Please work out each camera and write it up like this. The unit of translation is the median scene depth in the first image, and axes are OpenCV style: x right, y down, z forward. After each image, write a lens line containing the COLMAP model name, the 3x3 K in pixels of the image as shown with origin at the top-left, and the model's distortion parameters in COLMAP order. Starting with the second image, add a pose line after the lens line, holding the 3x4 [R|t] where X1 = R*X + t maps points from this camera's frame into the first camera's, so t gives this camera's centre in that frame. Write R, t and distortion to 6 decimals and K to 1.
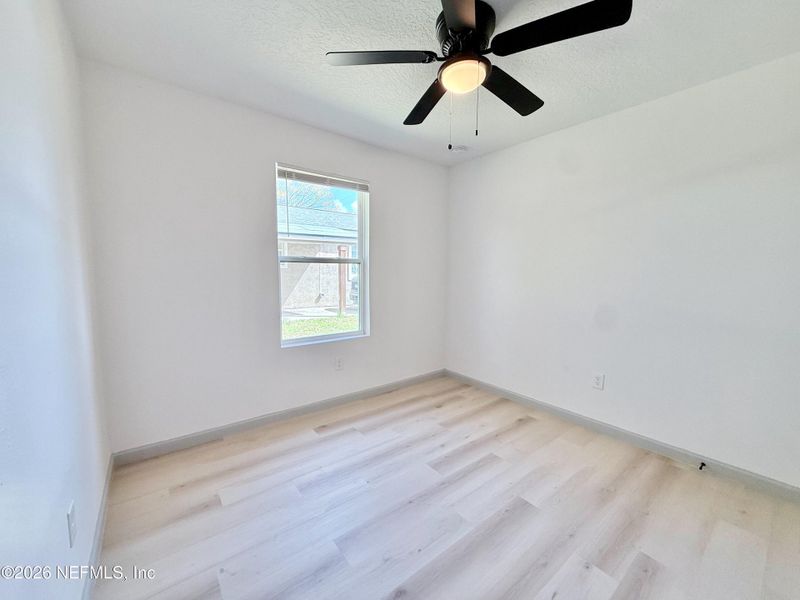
lens RADIAL K [[319.6, 0, 401.7], [0, 319.6, 301.5], [0, 0, 1]] dist [0.001860, 0.000191]
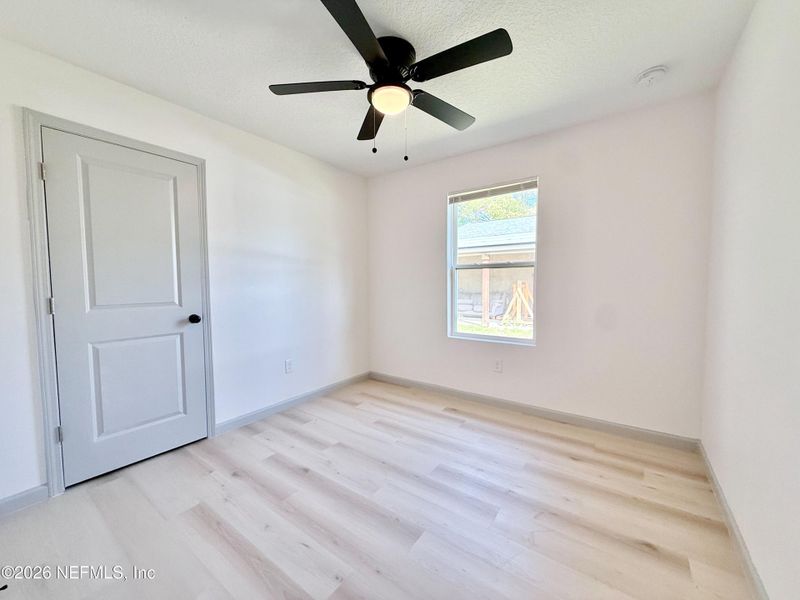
lens RADIAL K [[319.6, 0, 393.5], [0, 319.6, 302.8], [0, 0, 1]] dist [0.001860, 0.000191]
pose [[0.261652, 0.048427, -0.963947, 0.832730], [-0.080247, 0.996374, 0.028274, -0.009963], [0.961821, 0.069956, 0.264589, 0.475846]]
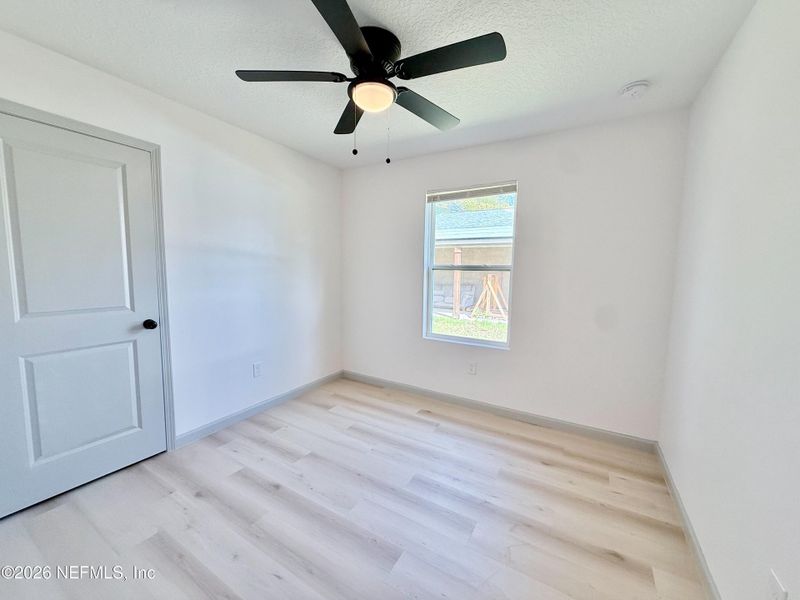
lens RADIAL K [[319.6, 0, 393.7], [0, 319.6, 302.7], [0, 0, 1]] dist [0.001860, 0.000191]
pose [[0.349375, 0.092807, -0.932375, 0.788895], [-0.099093, 0.993162, 0.061726, -0.063879], [0.931728, 0.070826, 0.356182, 0.461869]]
